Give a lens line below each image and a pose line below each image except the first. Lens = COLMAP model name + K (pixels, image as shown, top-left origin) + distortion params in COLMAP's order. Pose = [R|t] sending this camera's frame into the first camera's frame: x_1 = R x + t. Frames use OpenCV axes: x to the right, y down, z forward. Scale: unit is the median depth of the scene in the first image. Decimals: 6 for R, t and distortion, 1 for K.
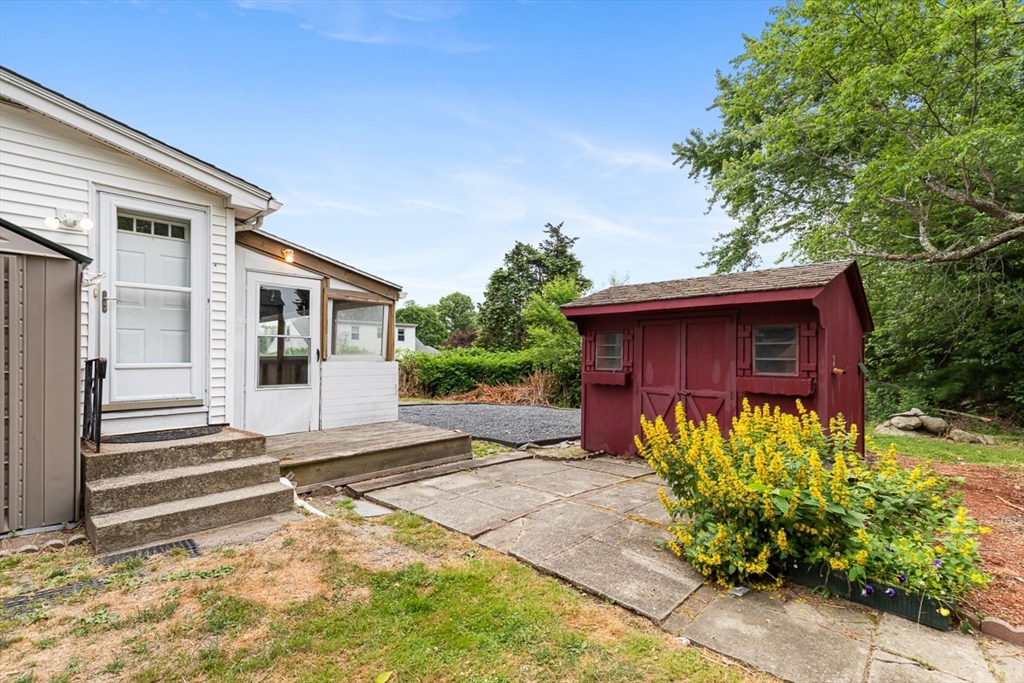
lens RADIAL K [[460.9, 0, 512.7], [0, 460.9, 347.0], [0, 0, 1]] dist [0.008497, -0.000748]
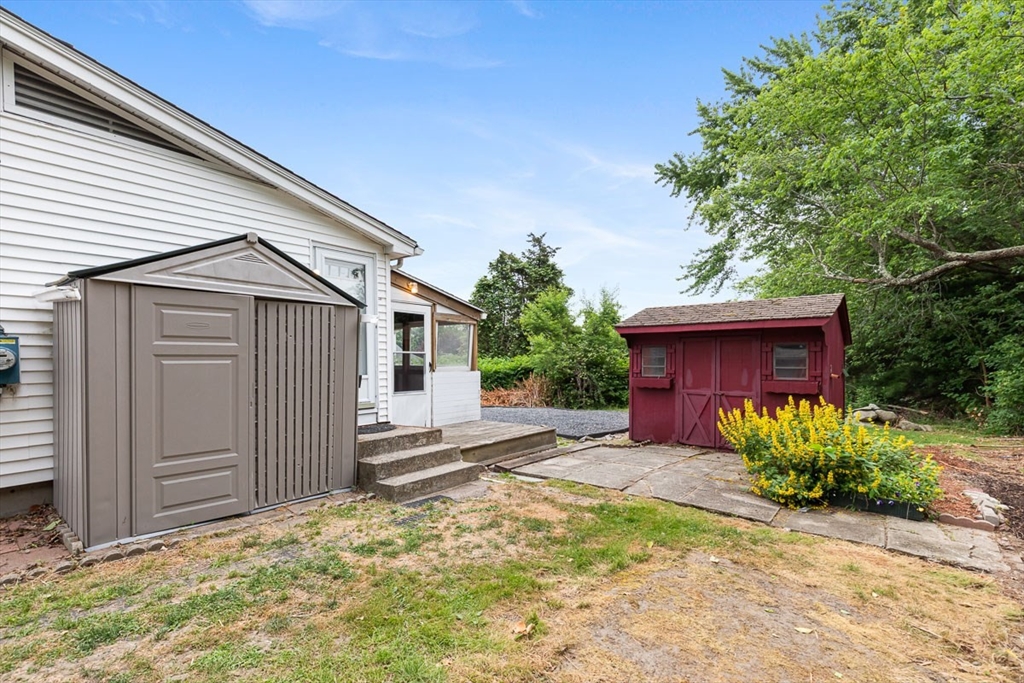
lens RADIAL K [[466.8, 0, 507.3], [0, 466.8, 362.3], [0, 0, 1]] dist [0.007729, -0.000585]
pose [[0.997052, -0.008384, 0.076276, -0.297012], [0.006484, 0.999663, 0.025123, -0.024033], [-0.076461, -0.024554, 0.996770, -0.251503]]
